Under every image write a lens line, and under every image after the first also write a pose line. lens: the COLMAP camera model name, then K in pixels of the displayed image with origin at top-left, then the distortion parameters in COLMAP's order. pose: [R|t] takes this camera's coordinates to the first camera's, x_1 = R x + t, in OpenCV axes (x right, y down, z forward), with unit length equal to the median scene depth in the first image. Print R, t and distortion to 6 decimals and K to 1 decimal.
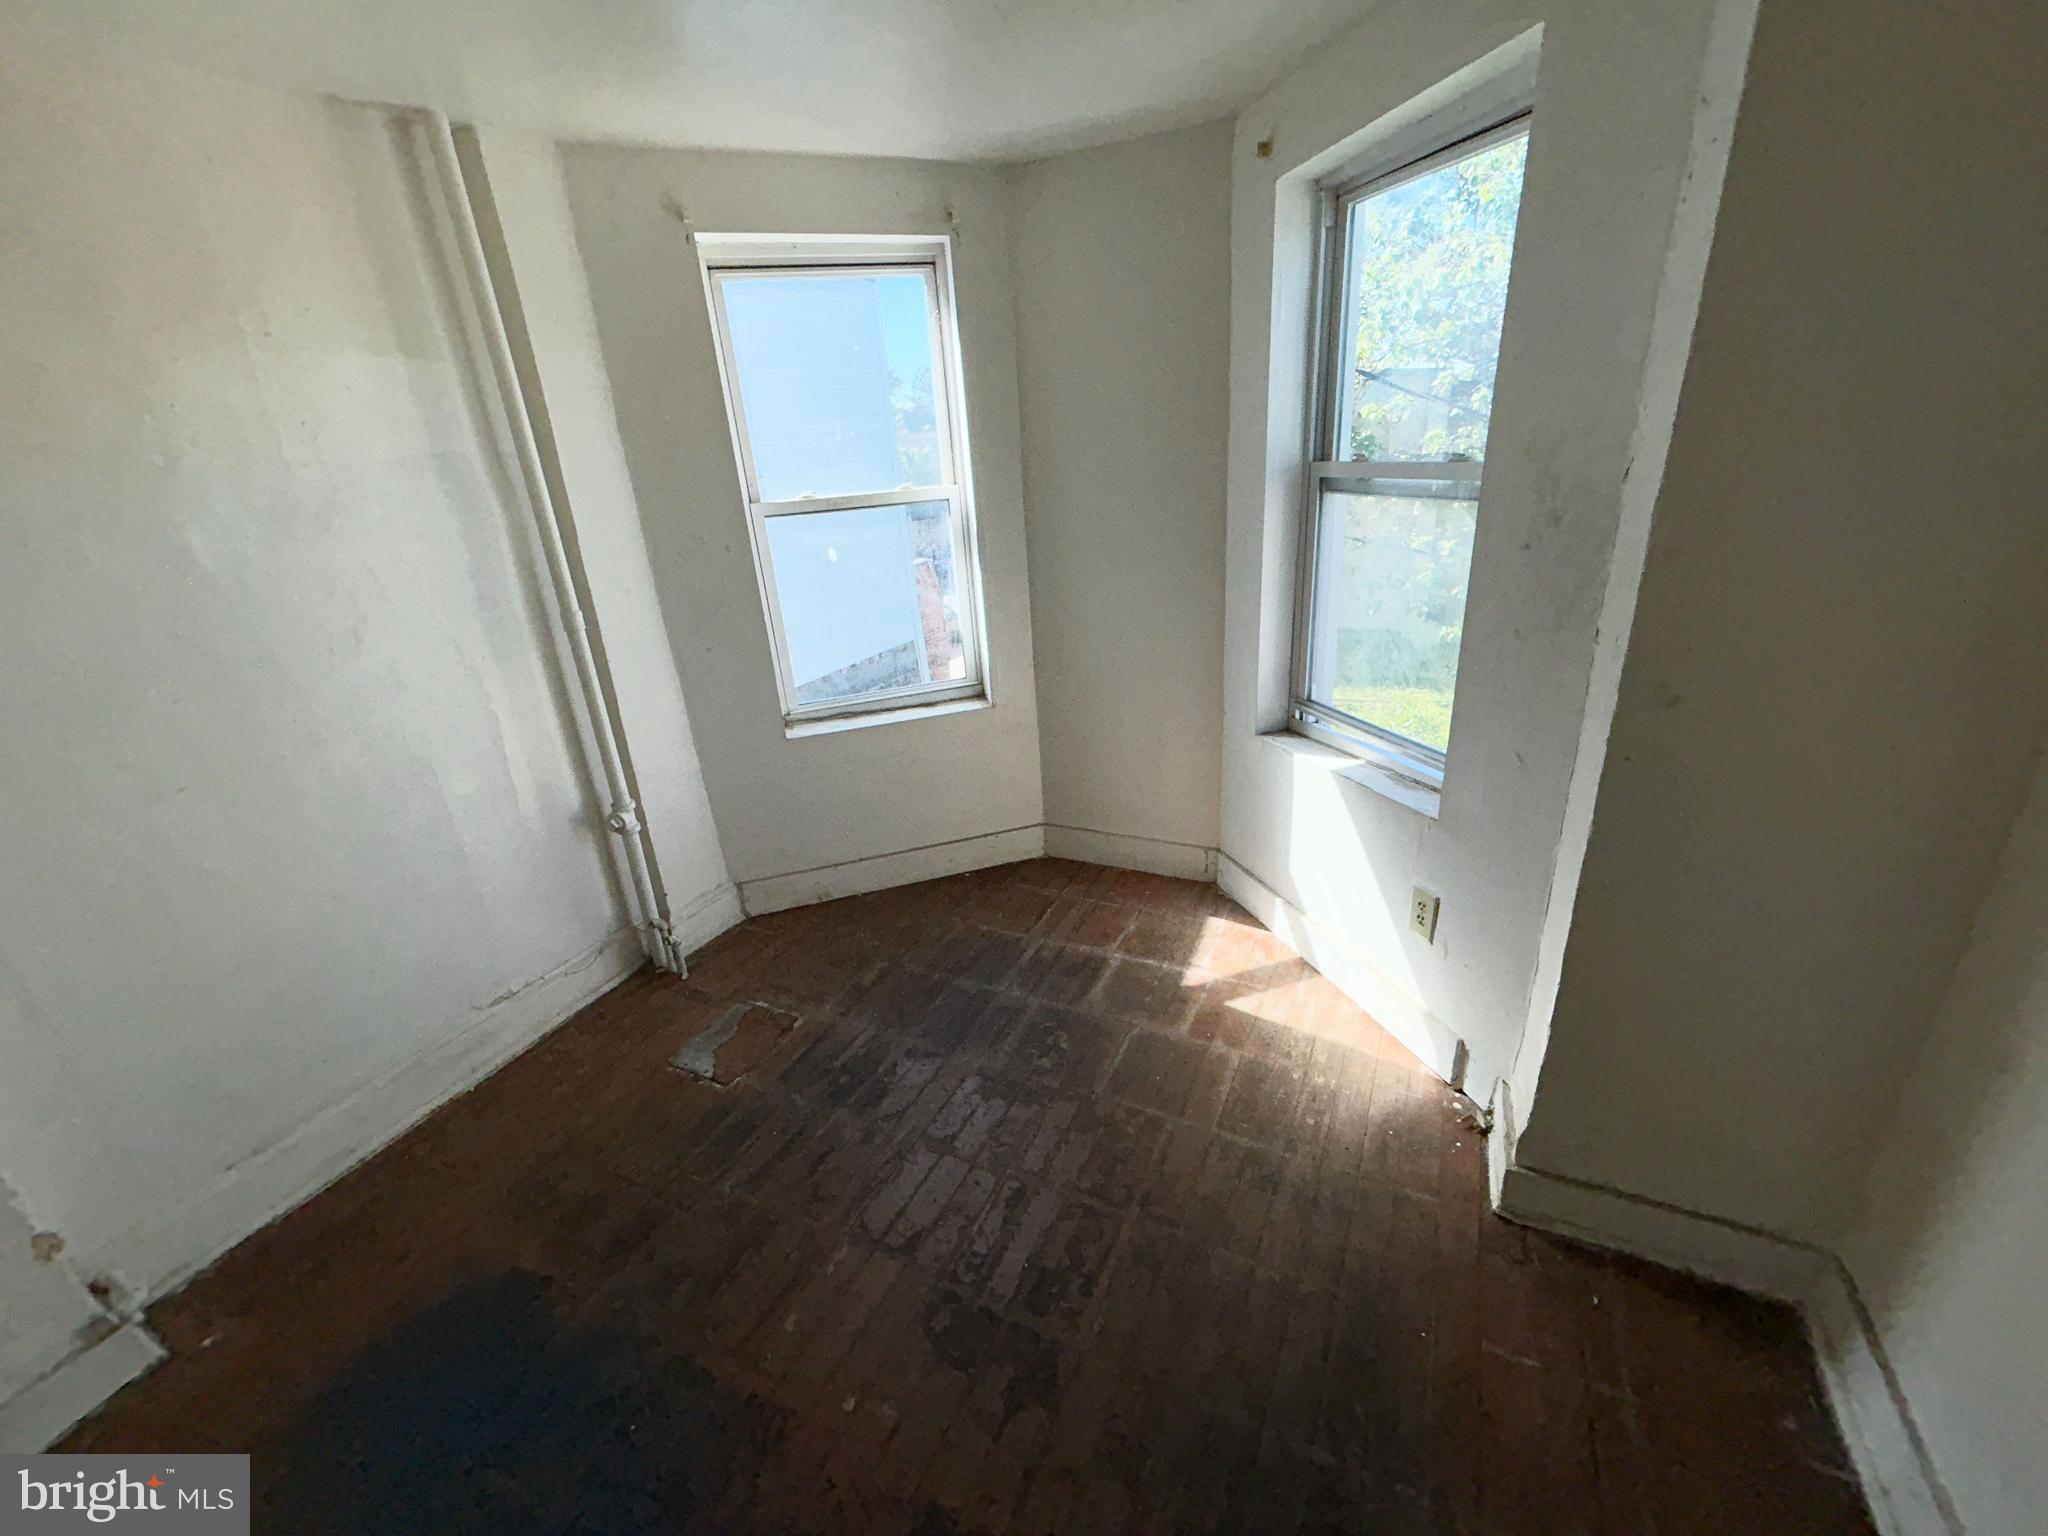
lens RADIAL K [[827.3, 0, 1023.4], [0, 827.3, 765.4], [0, 0, 1]] dist [-0.001217, 0.000394]
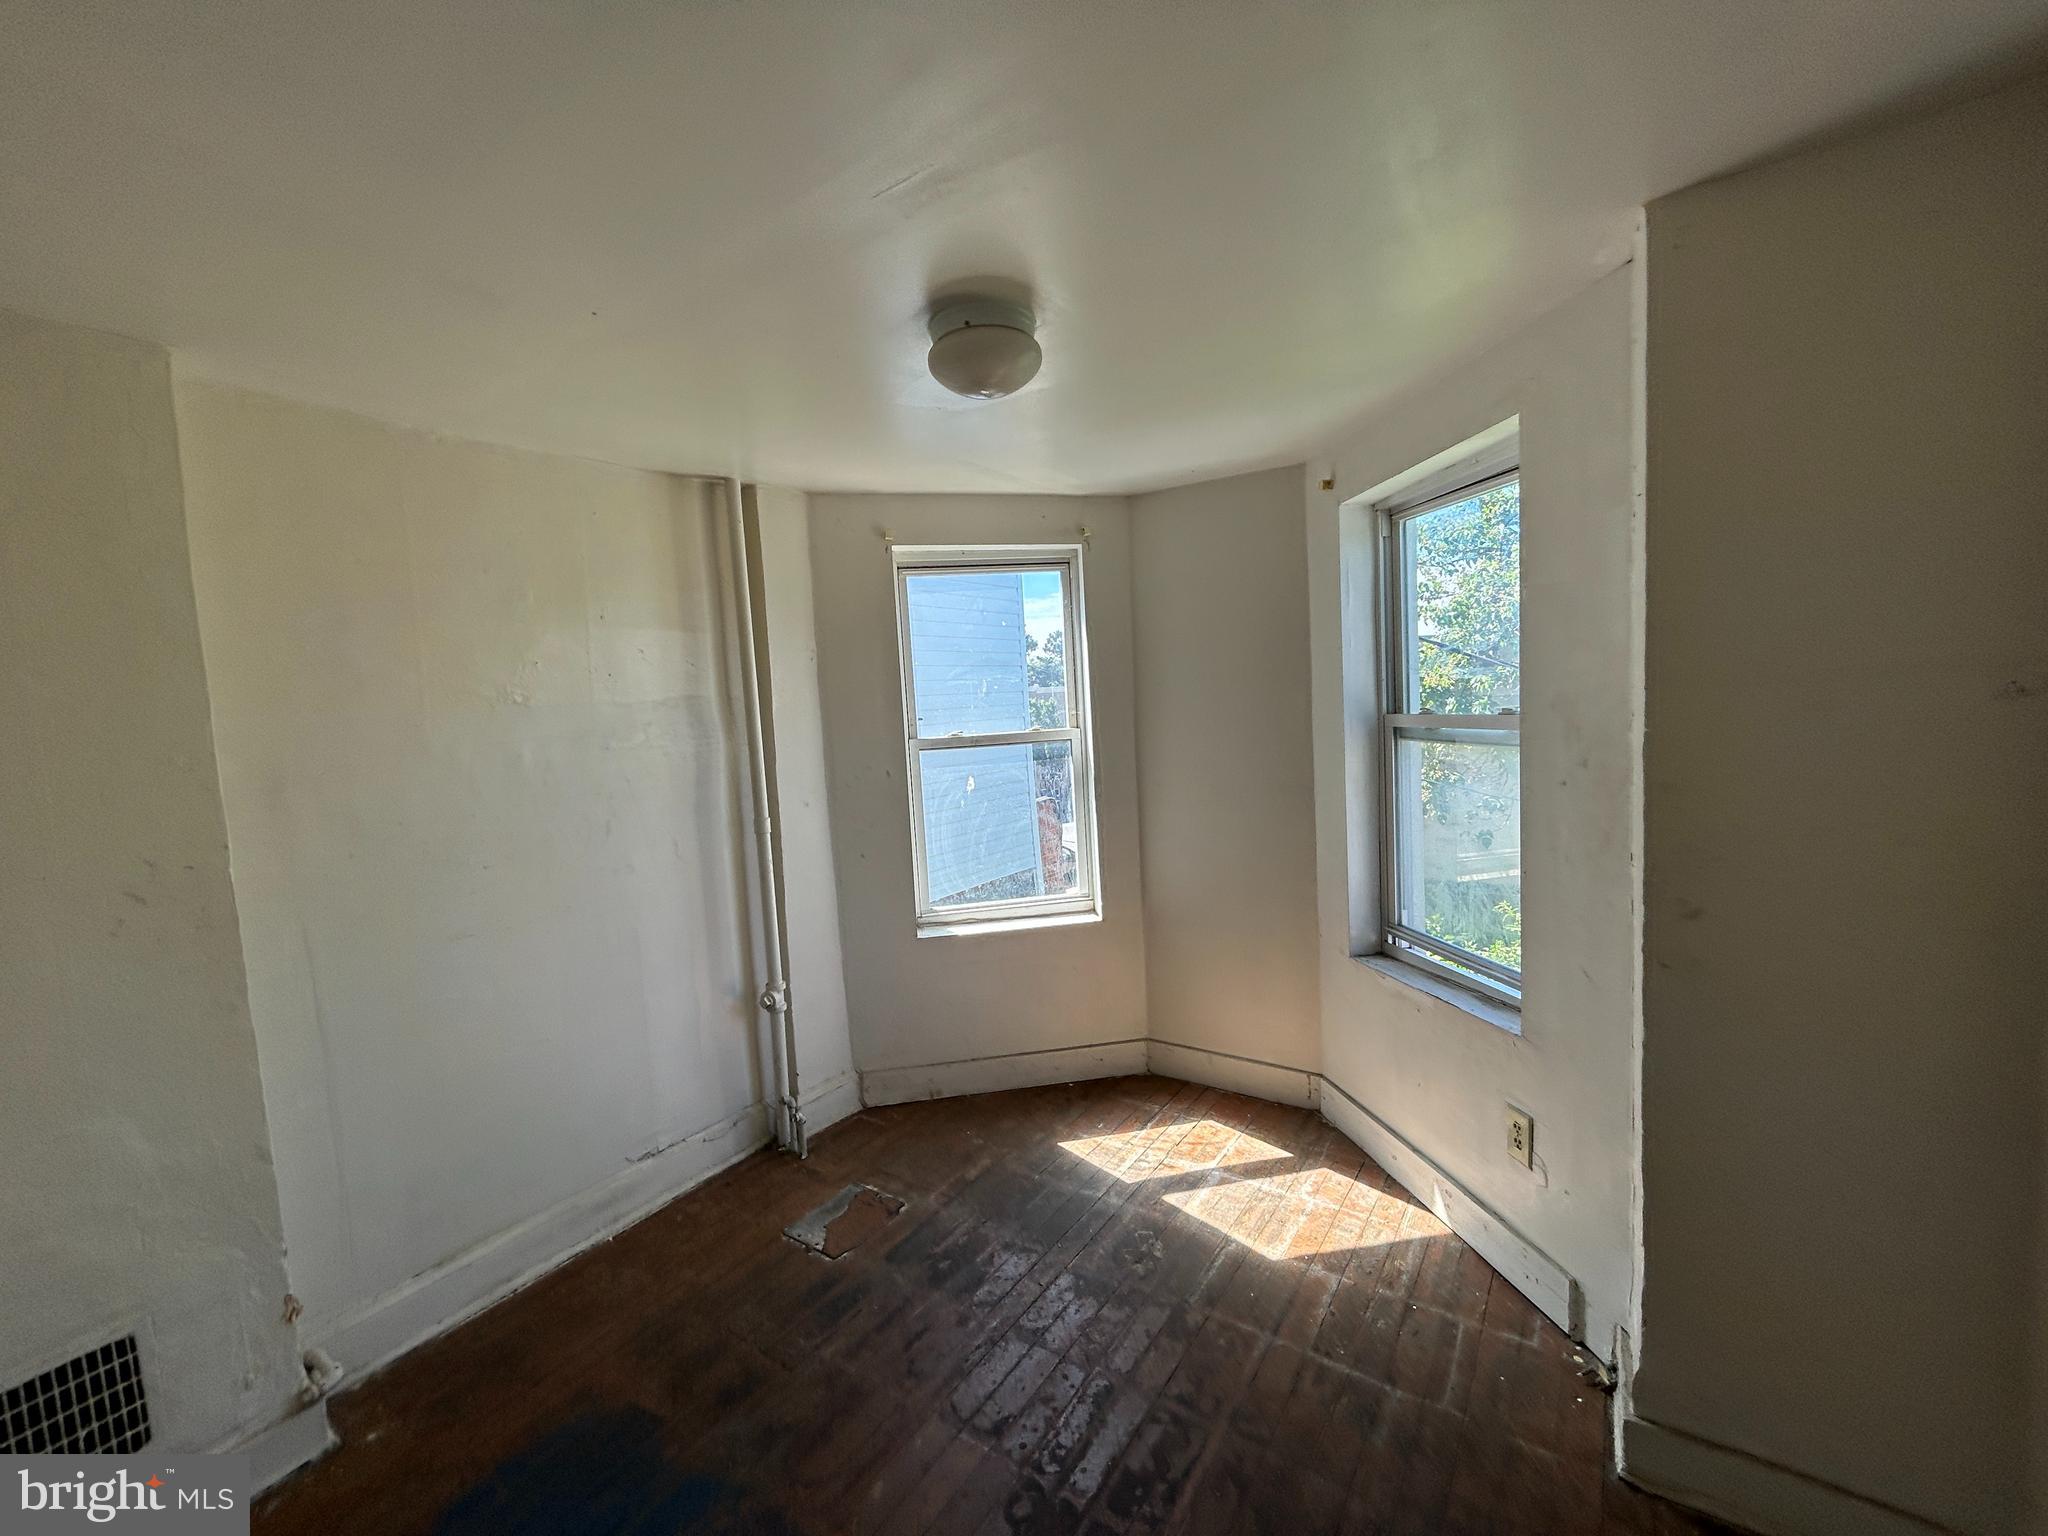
lens RADIAL K [[827.3, 0, 1024.7], [0, 827.3, 767.8], [0, 0, 1]] dist [-0.001217, 0.000394]
pose [[0.989593, 0.025502, -0.141618, 0.017249], [-0.064389, 0.958620, -0.277311, 0.067199], [0.128686, 0.283544, 0.950286, -0.165560]]
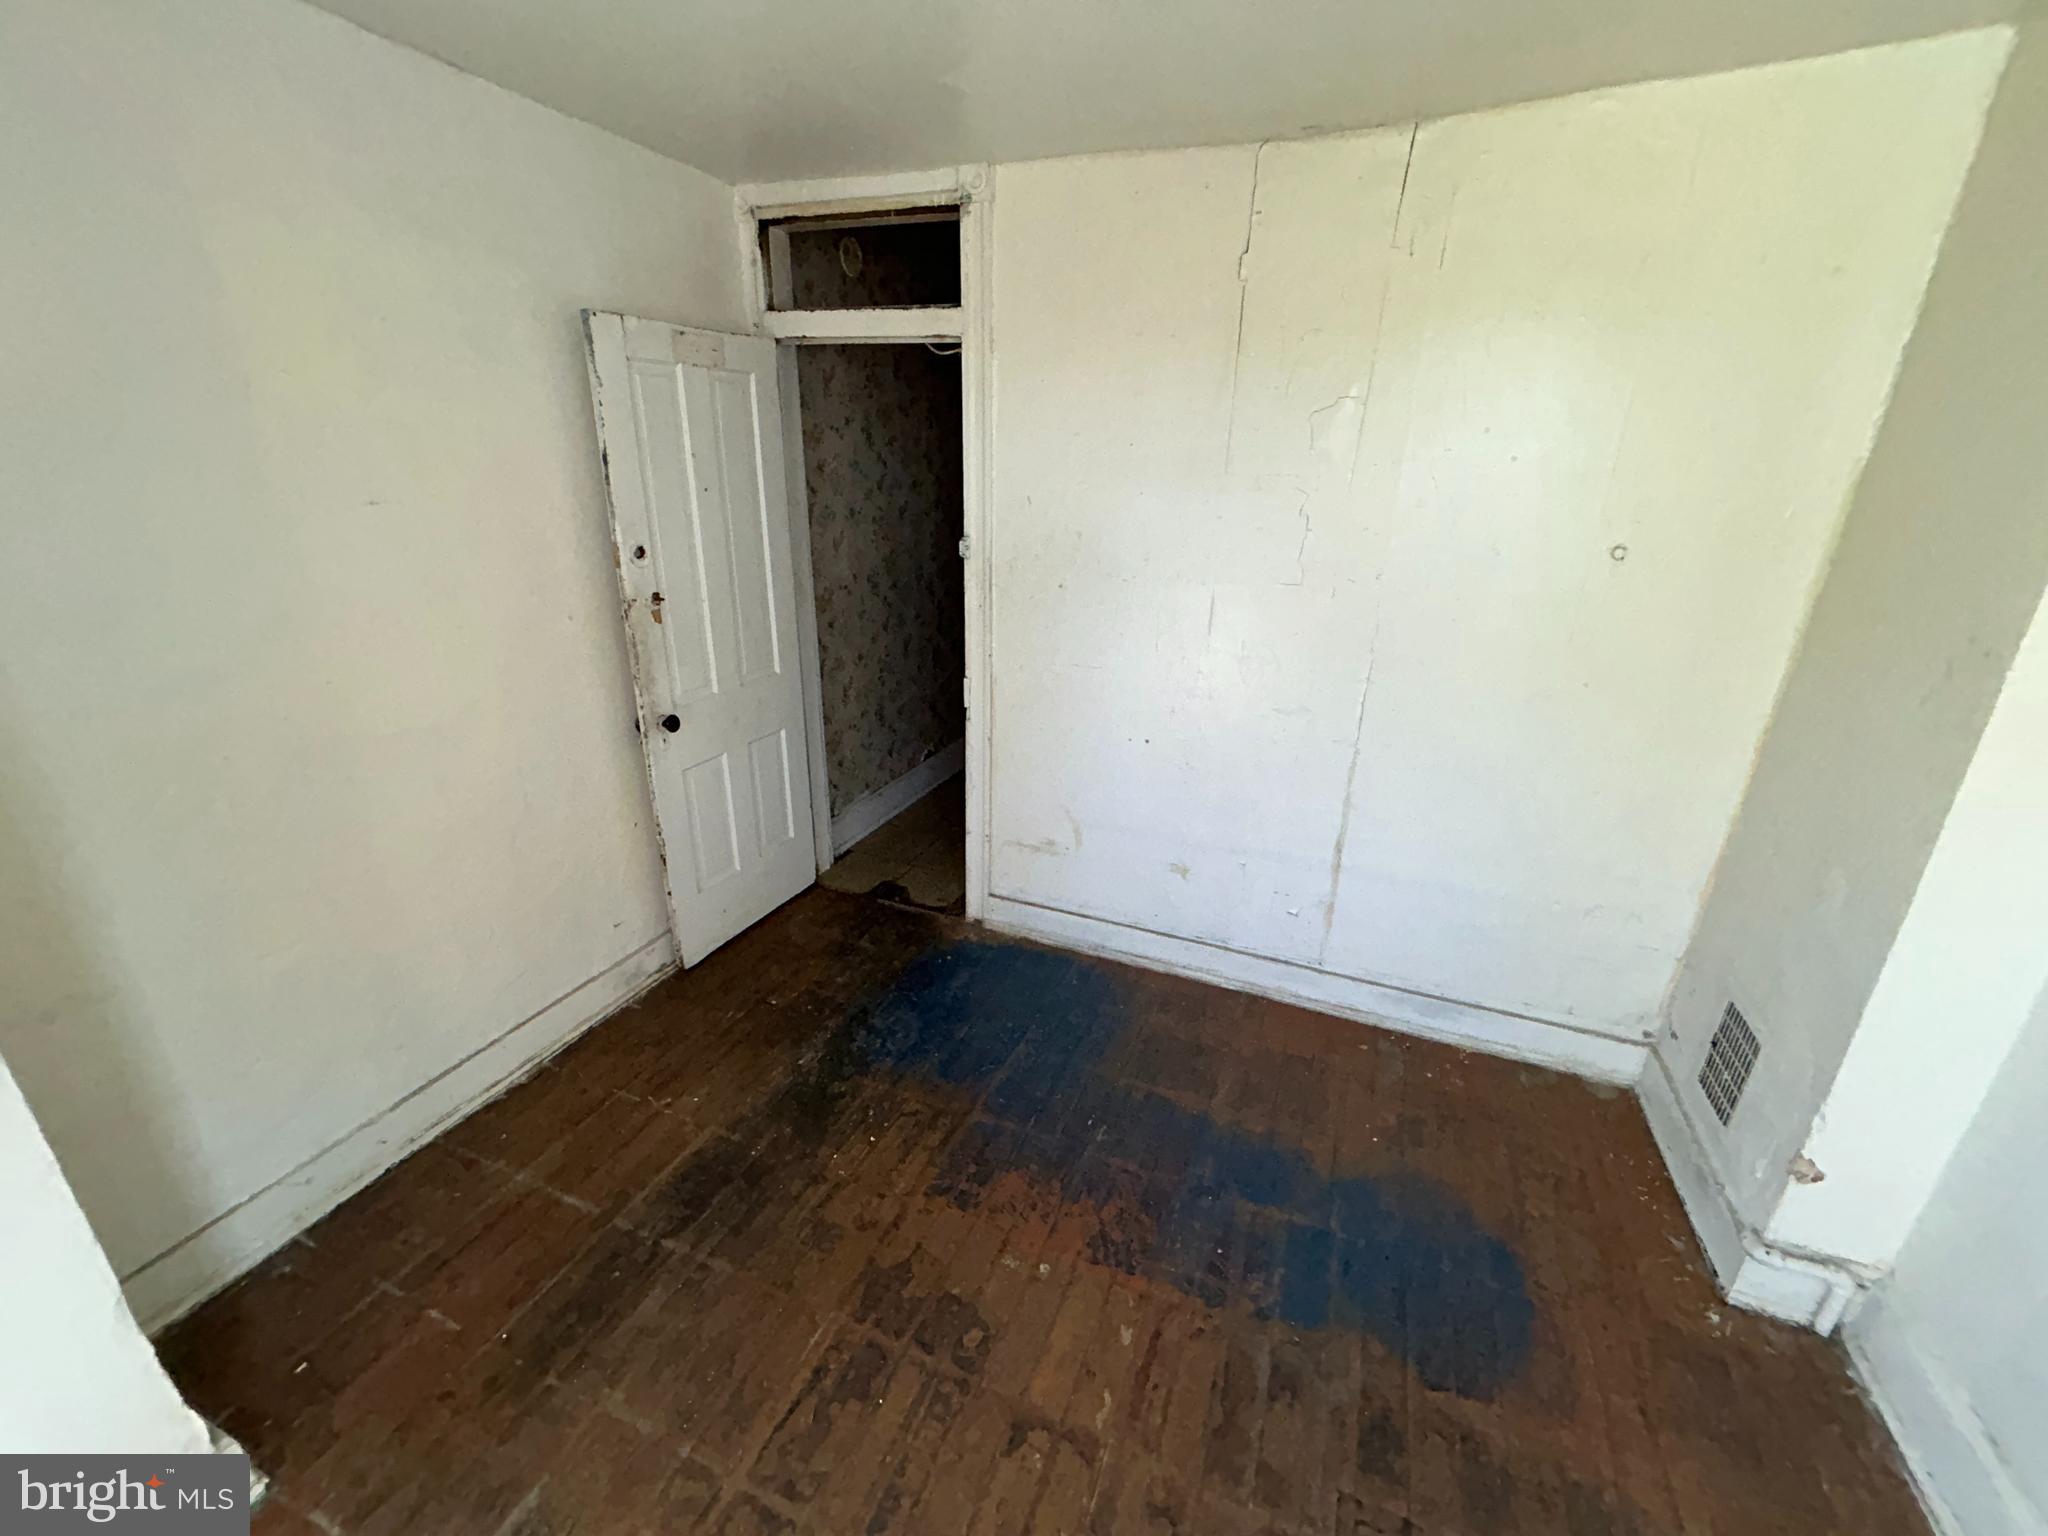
lens RADIAL K [[827.3, 0, 1019.2], [0, 827.3, 765.6], [0, 0, 1]] dist [-0.001217, 0.000394]
pose [[-0.996820, 0.068411, -0.040860, -0.125814], [0.023025, 0.738186, 0.674204, -0.394432], [0.076286, 0.671119, -0.737414, 0.990131]]
